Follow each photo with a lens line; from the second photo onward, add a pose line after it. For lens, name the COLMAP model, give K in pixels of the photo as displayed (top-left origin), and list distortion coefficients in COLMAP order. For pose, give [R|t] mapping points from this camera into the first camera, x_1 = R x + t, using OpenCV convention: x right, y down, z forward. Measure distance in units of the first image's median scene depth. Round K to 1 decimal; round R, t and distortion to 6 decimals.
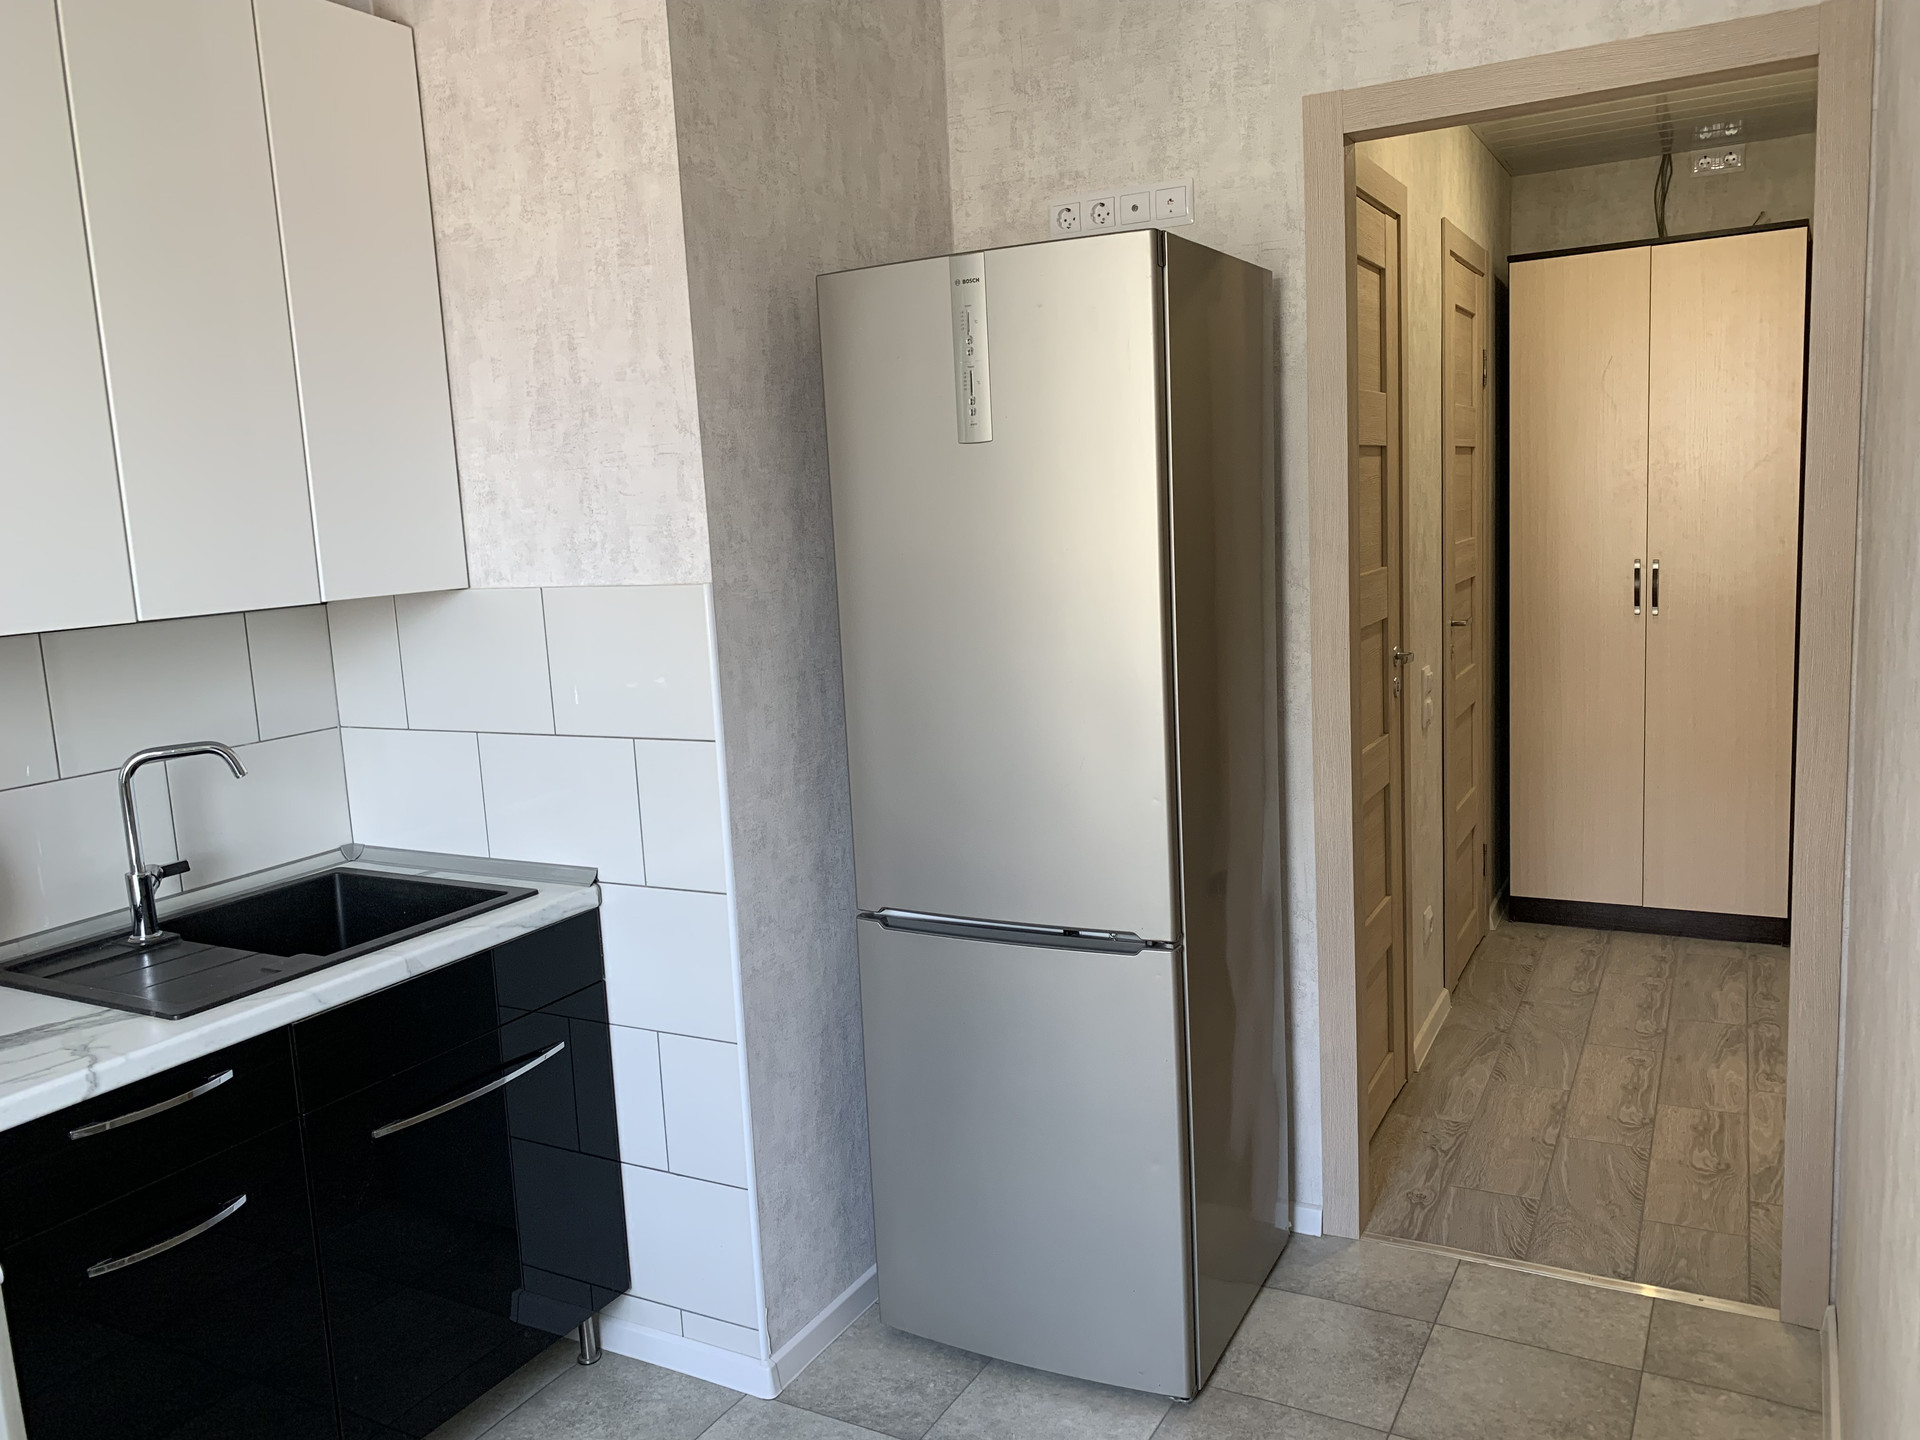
lens RADIAL K [[1502.0, 0, 960.0], [0, 1502.0, 720.0], [0, 0, 1]] dist [0.076421, -0.158480]
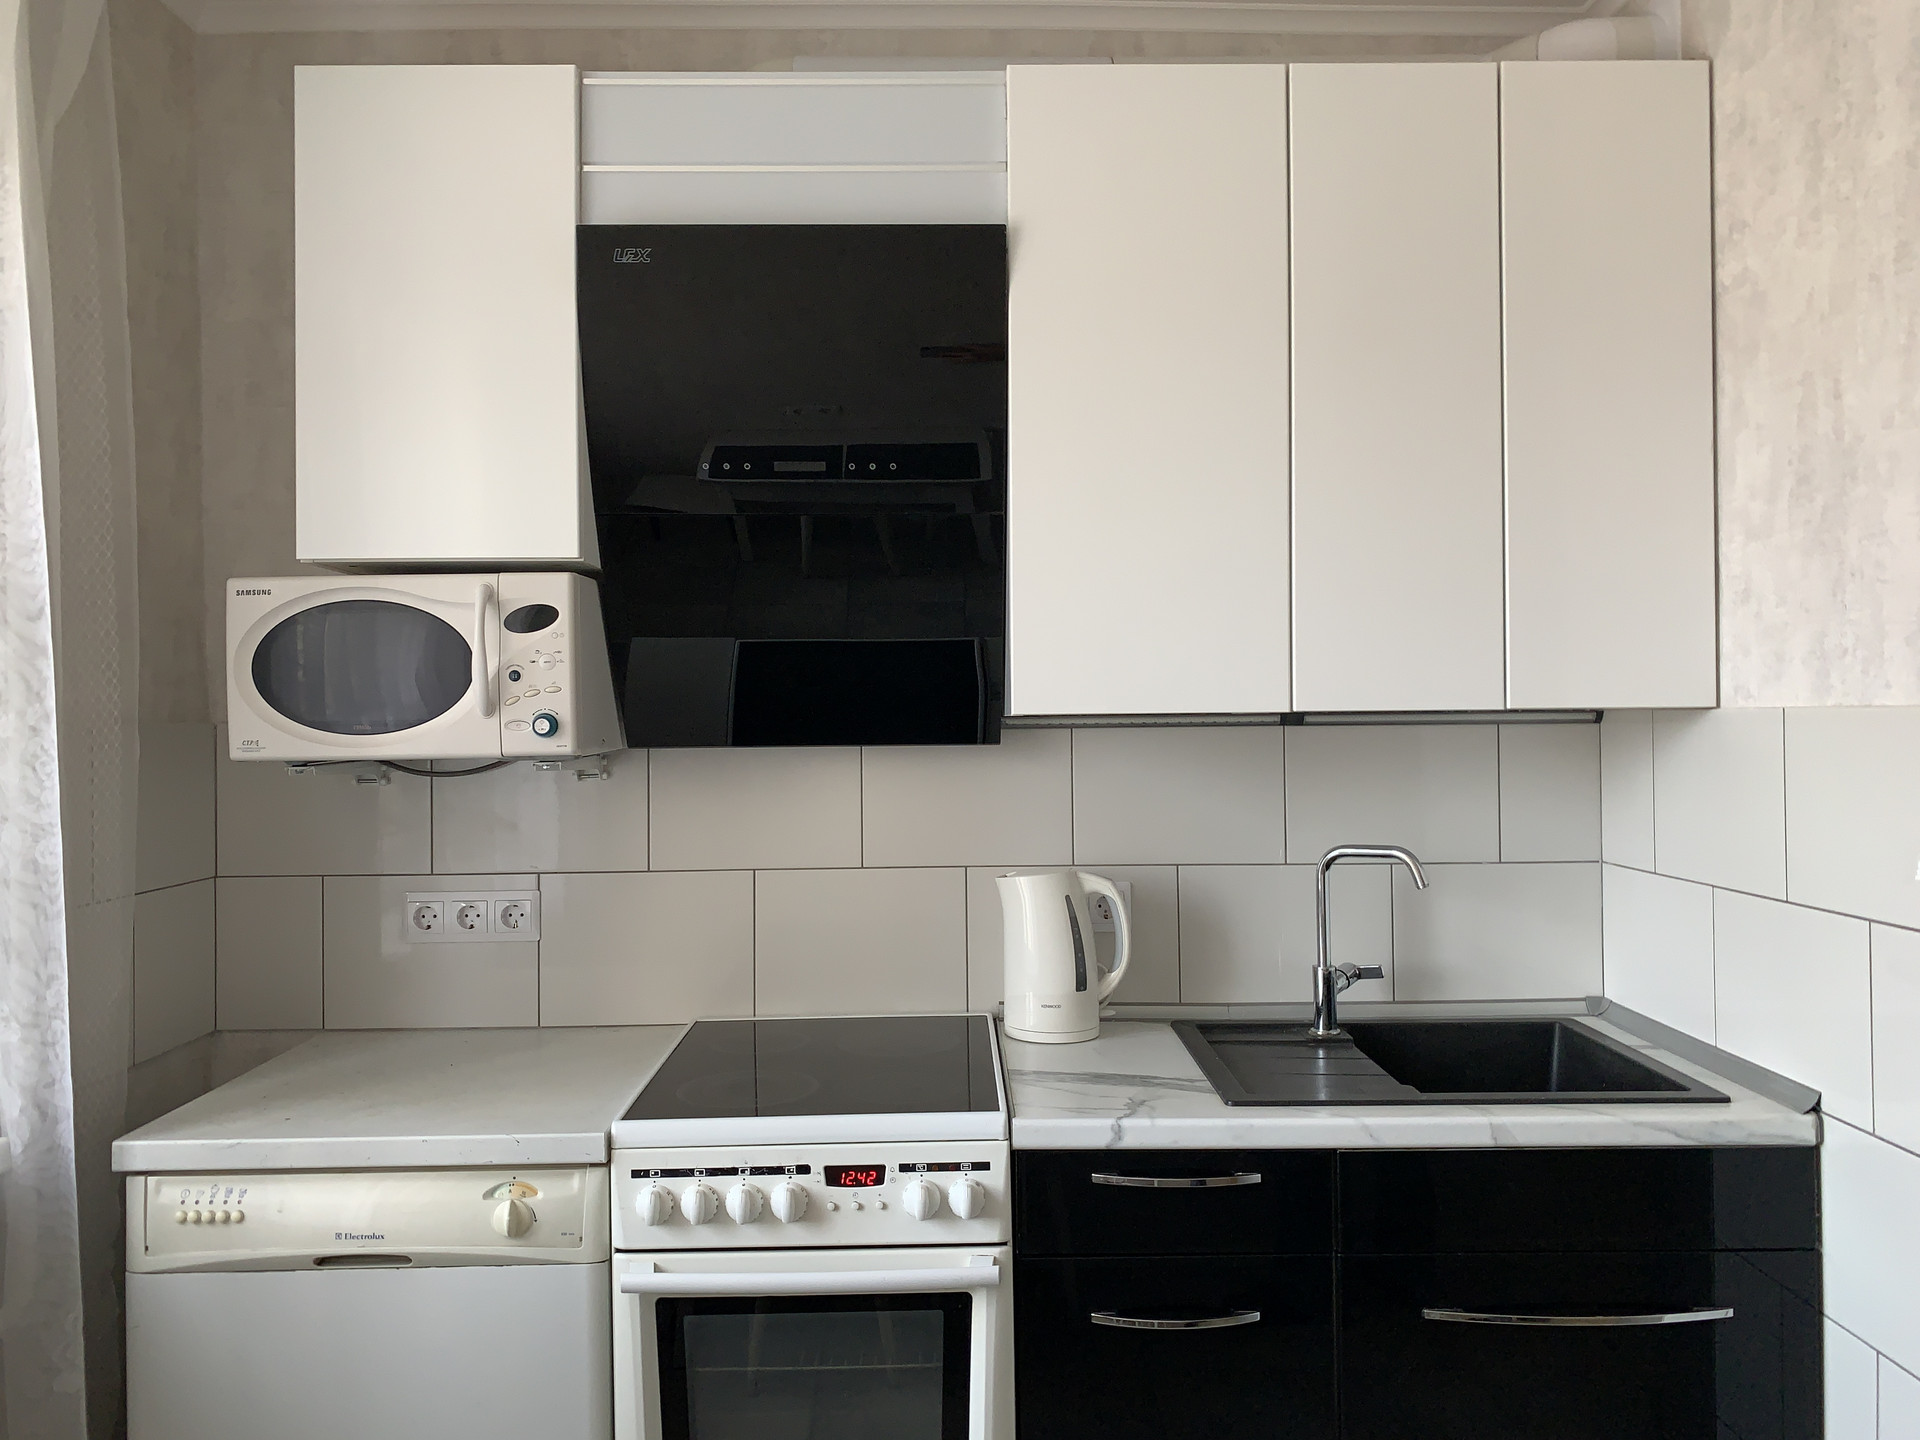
lens RADIAL K [[1477.3, 0, 963.3], [0, 1477.3, 708.6], [0, 0, 1]] dist [0.059255, -0.071782]
pose [[0.484529, 0.040928, -0.873817, 0.189572], [-0.145187, 0.988813, -0.034191, -0.000365], [0.862643, 0.143434, 0.485051, 0.271463]]
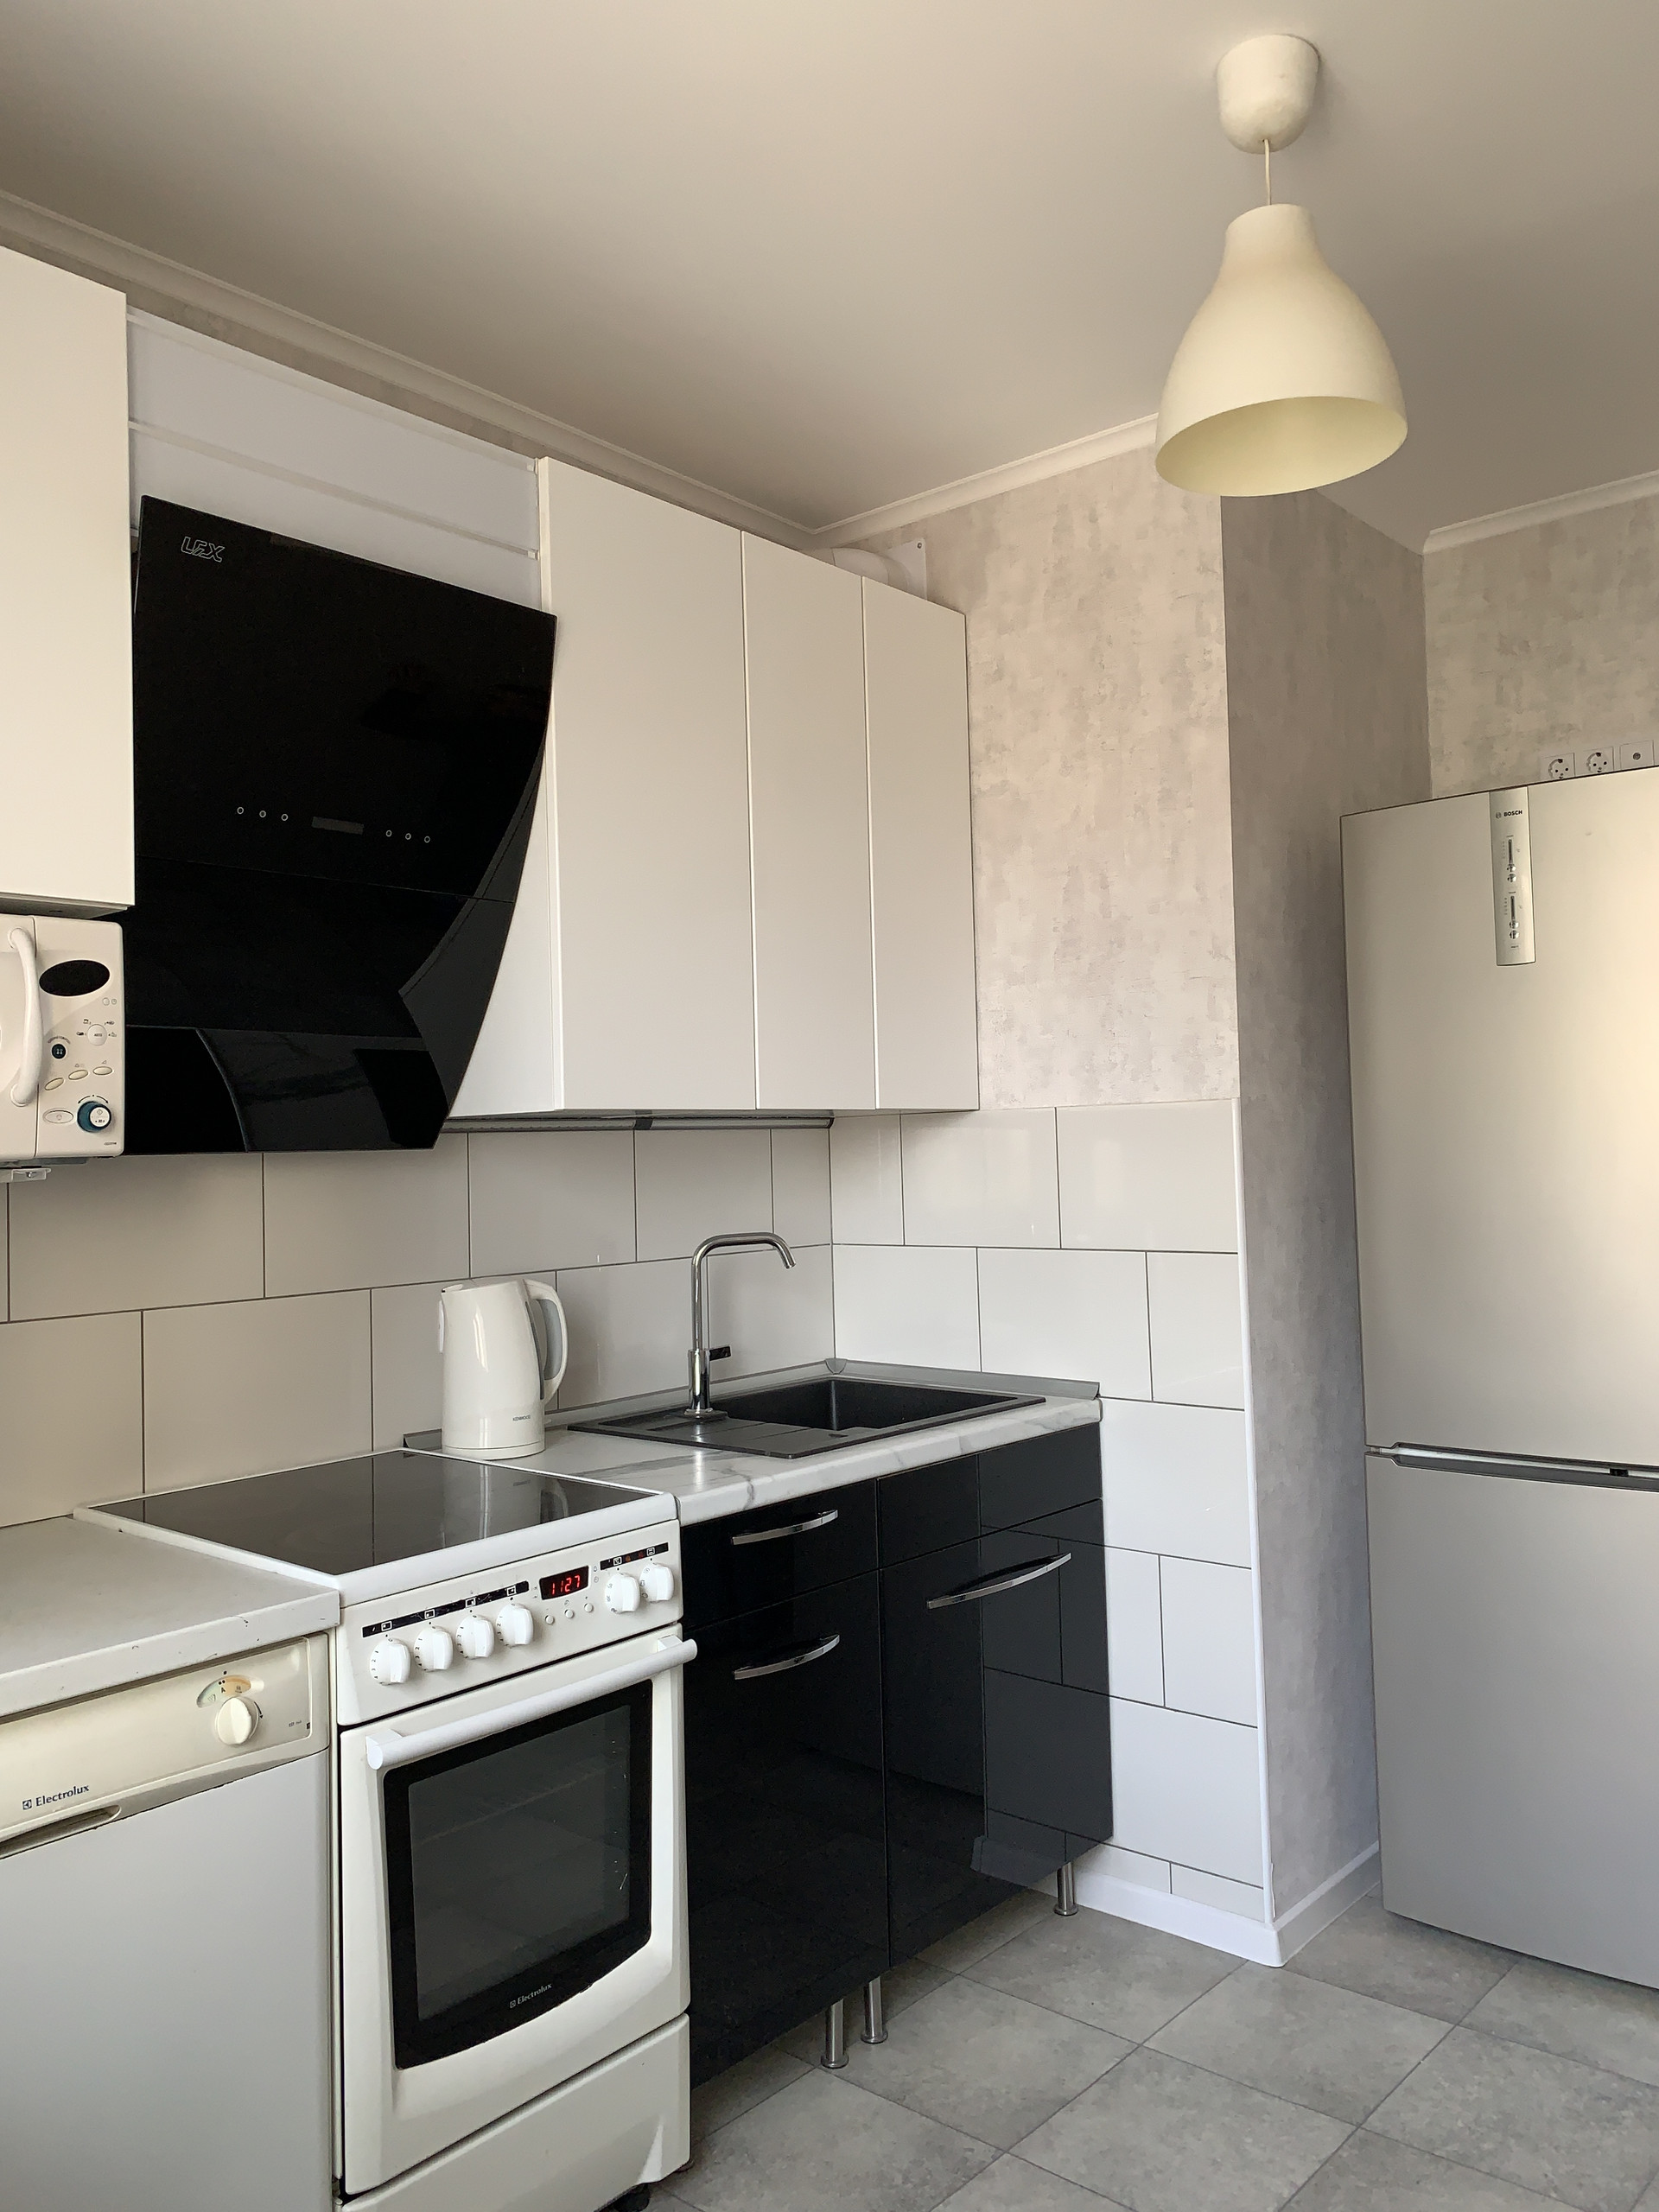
lens RADIAL K [[1710.0, 0, 804.6], [0, 1710.0, 1091.3], [0, 0, 1]] dist [0.125186, -0.257702]
pose [[0.976414, 0.016646, -0.215263, -0.193700], [-0.054440, 0.983790, -0.170860, 0.117605], [0.208929, 0.178549, 0.961493, -0.195788]]
